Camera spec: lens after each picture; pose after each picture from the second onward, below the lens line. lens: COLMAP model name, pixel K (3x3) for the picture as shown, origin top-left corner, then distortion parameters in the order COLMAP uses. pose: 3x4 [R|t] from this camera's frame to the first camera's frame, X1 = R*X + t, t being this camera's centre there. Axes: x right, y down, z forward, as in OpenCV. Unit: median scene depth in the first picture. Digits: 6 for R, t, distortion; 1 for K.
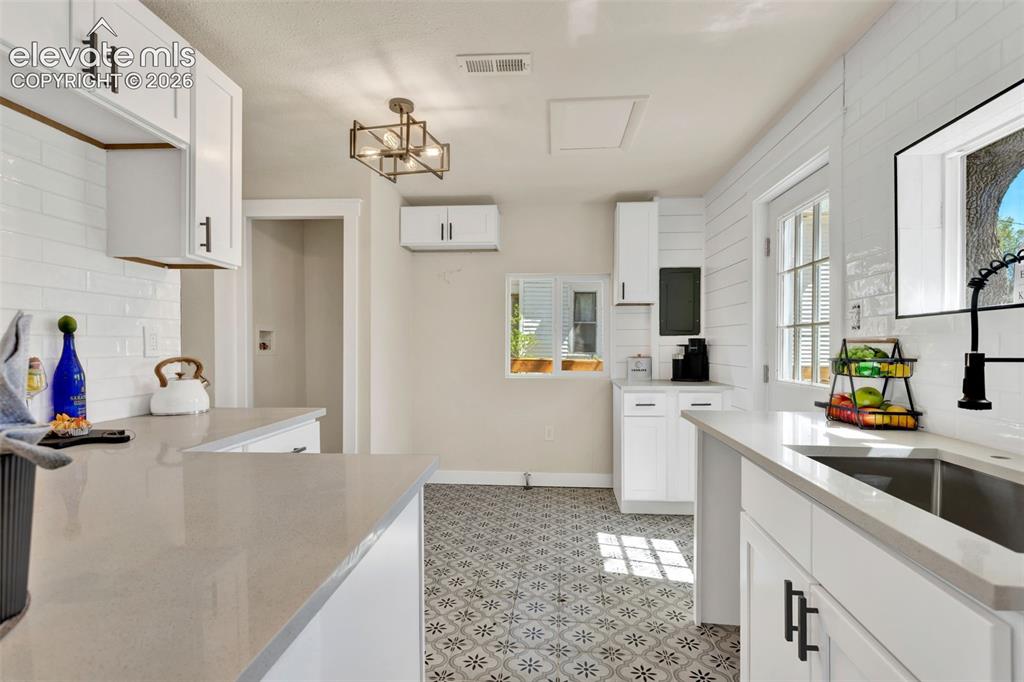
lens RADIAL K [[478.4, 0, 515.3], [0, 478.4, 349.8], [0, 0, 1]] dist [0.000080, -0.000002]
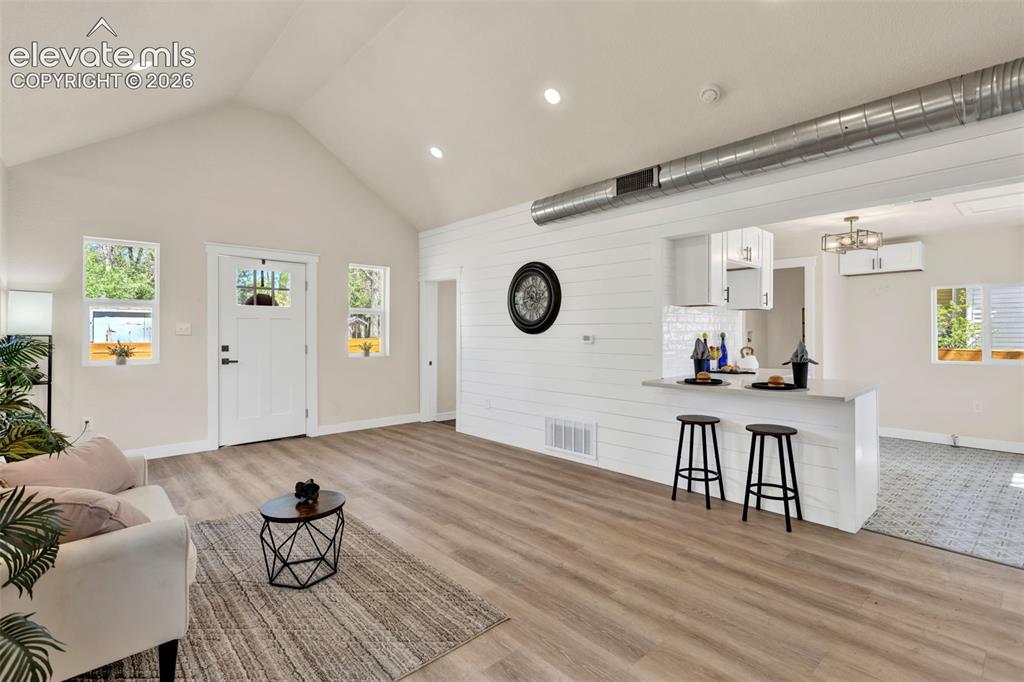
lens RADIAL K [[482.6, 0, 513.1], [0, 482.6, 336.0], [0, 0, 1]] dist [0.021825, 0.000188]
pose [[0.725414, -0.005192, -0.688293, 0.080027], [0.002920, 0.999986, -0.004466, -0.015544], [0.688306, 0.001230, 0.725419, -0.866297]]
